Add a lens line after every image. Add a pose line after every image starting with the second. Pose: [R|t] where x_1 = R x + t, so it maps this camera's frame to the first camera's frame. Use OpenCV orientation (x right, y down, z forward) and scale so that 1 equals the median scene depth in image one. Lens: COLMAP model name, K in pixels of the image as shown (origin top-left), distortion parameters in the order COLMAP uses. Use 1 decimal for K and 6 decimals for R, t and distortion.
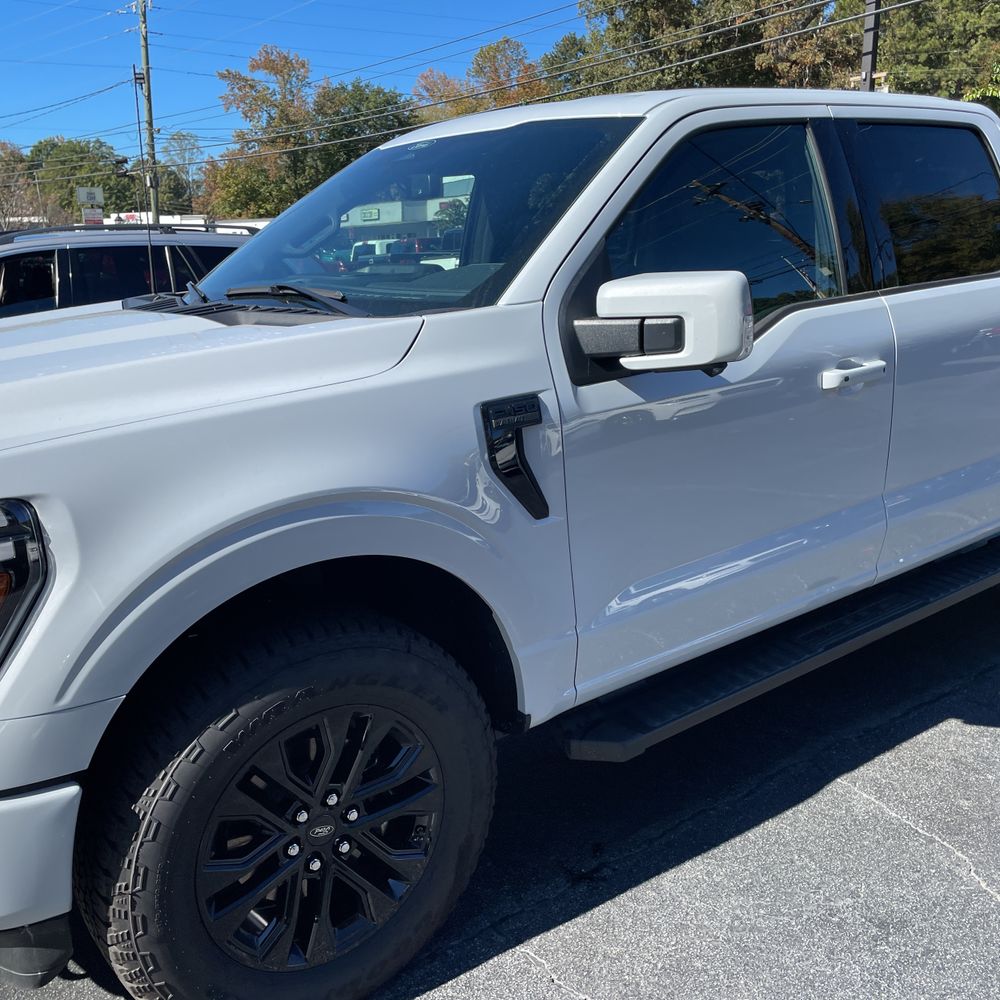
lens RADIAL K [[1001.7, 0, 504.1], [0, 1001.7, 529.5], [0, 0, 1]] dist [0.091512, -0.121327]
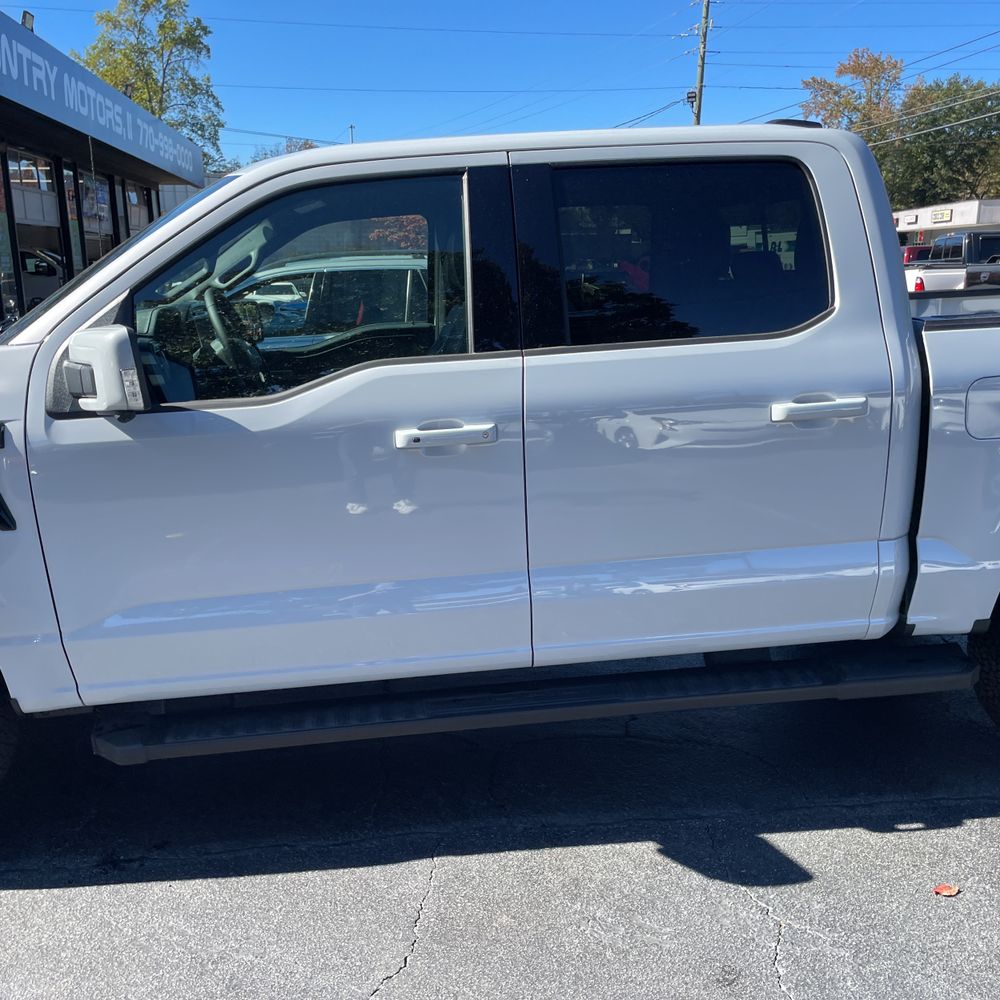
lens RADIAL K [[1001.7, 0, 504.1], [0, 1001.7, 529.5], [0, 0, 1]] dist [0.091512, -0.121327]
pose [[0.853796, 0.141006, -0.501148, 0.828950], [-0.144174, 0.989014, 0.032650, -0.099415], [0.500246, 0.044376, 0.864745, 0.206032]]
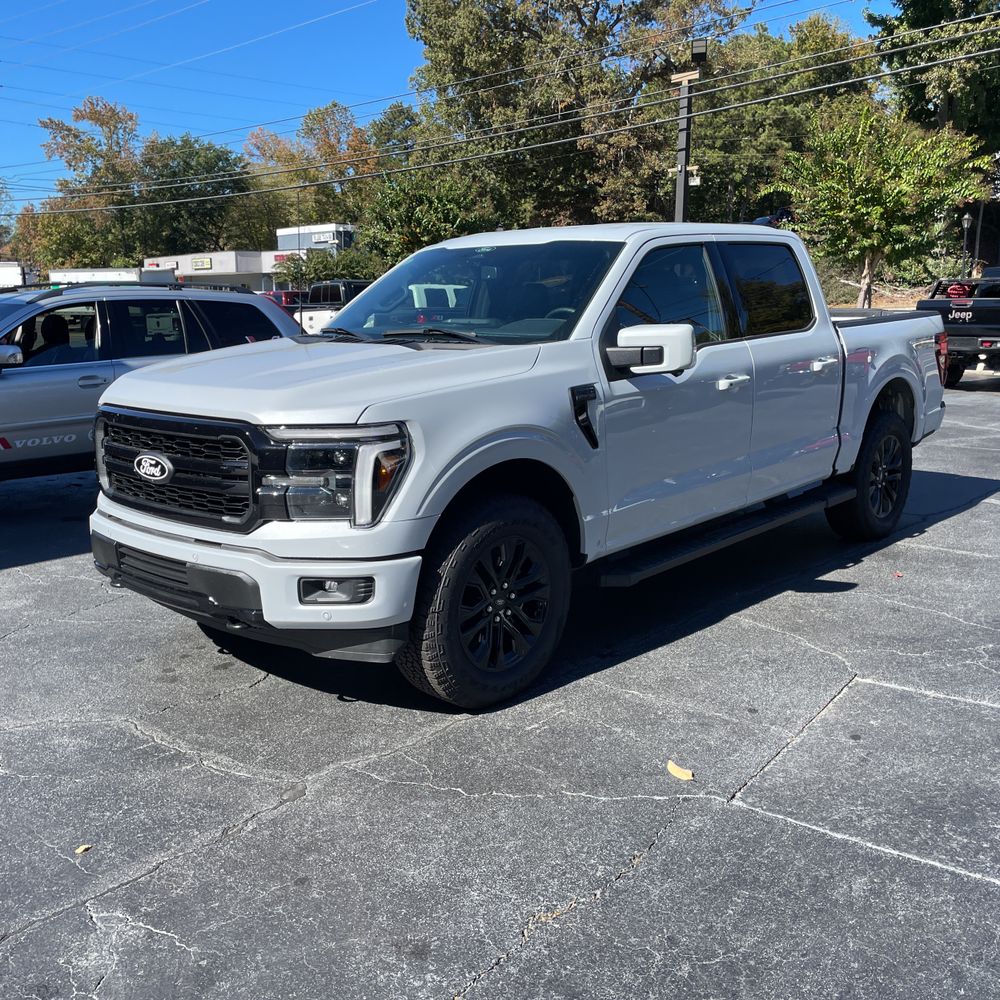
lens RADIAL K [[1001.7, 0, 504.1], [0, 1001.7, 529.5], [0, 0, 1]] dist [0.091512, -0.121327]
pose [[0.985343, -0.018372, 0.169594, -0.349515], [0.027179, 0.998392, -0.049753, 0.176889], [-0.168408, 0.053633, 0.984257, -0.652101]]
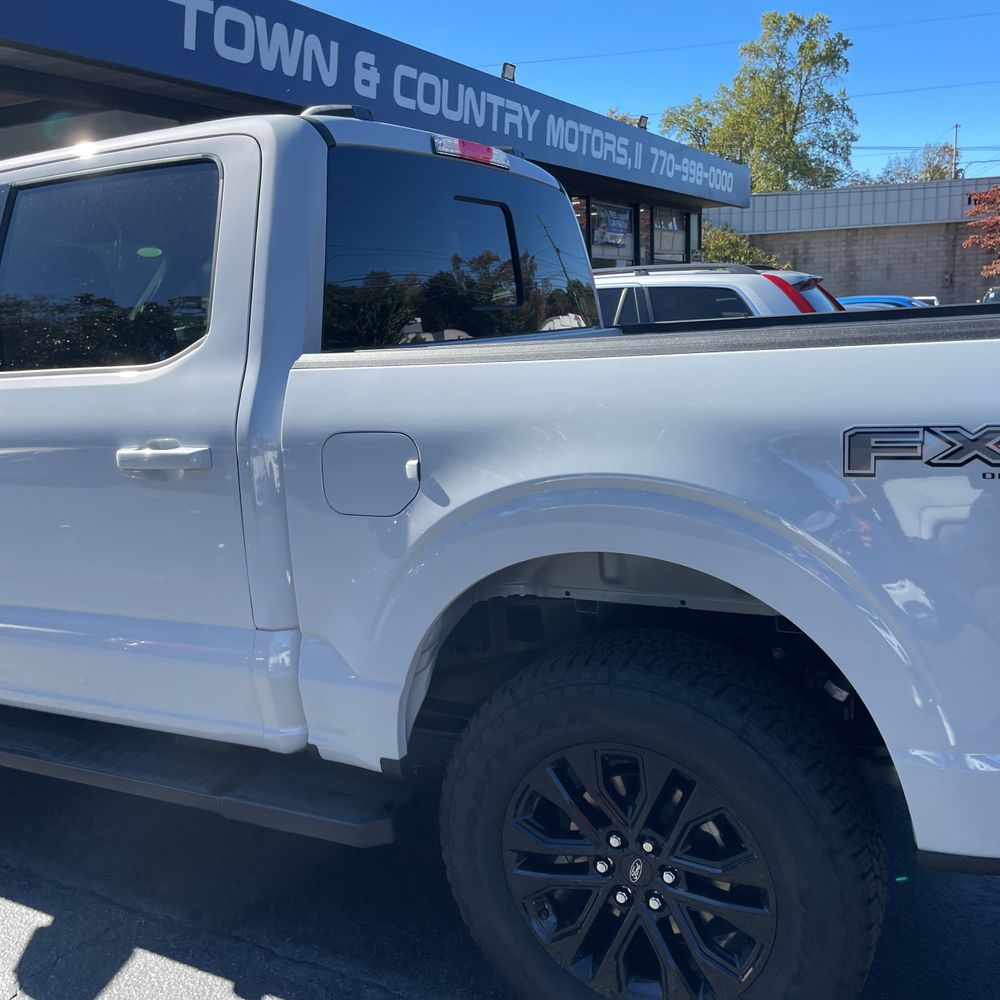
lens RADIAL K [[1034.8, 0, 500.0], [0, 1034.8, 500.0], [0, 0, 1]] dist [0.091434, -0.101474]
pose [[0.407699, 0.175696, -0.896054, 1.395286], [-0.215268, 0.972148, 0.092671, -0.320451], [0.887379, 0.155110, 0.434165, 1.058989]]
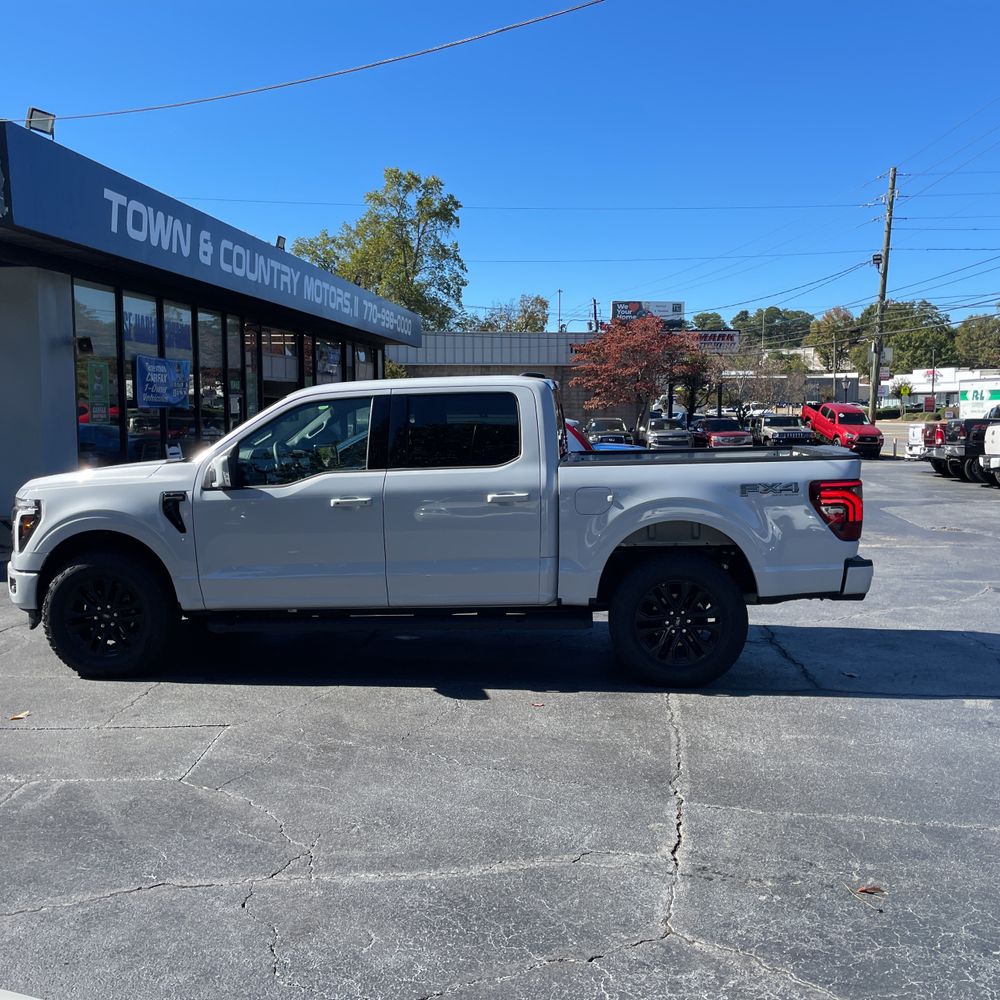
lens RADIAL K [[1027.7, 0, 516.6], [0, 1027.7, 517.4], [0, 0, 1]] dist [0.077647, -0.018620]
pose [[0.720754, 0.094746, -0.686685, 2.129721], [-0.200097, 0.976883, -0.075238, -0.017219], [0.663683, 0.191632, 0.723051, -0.425696]]
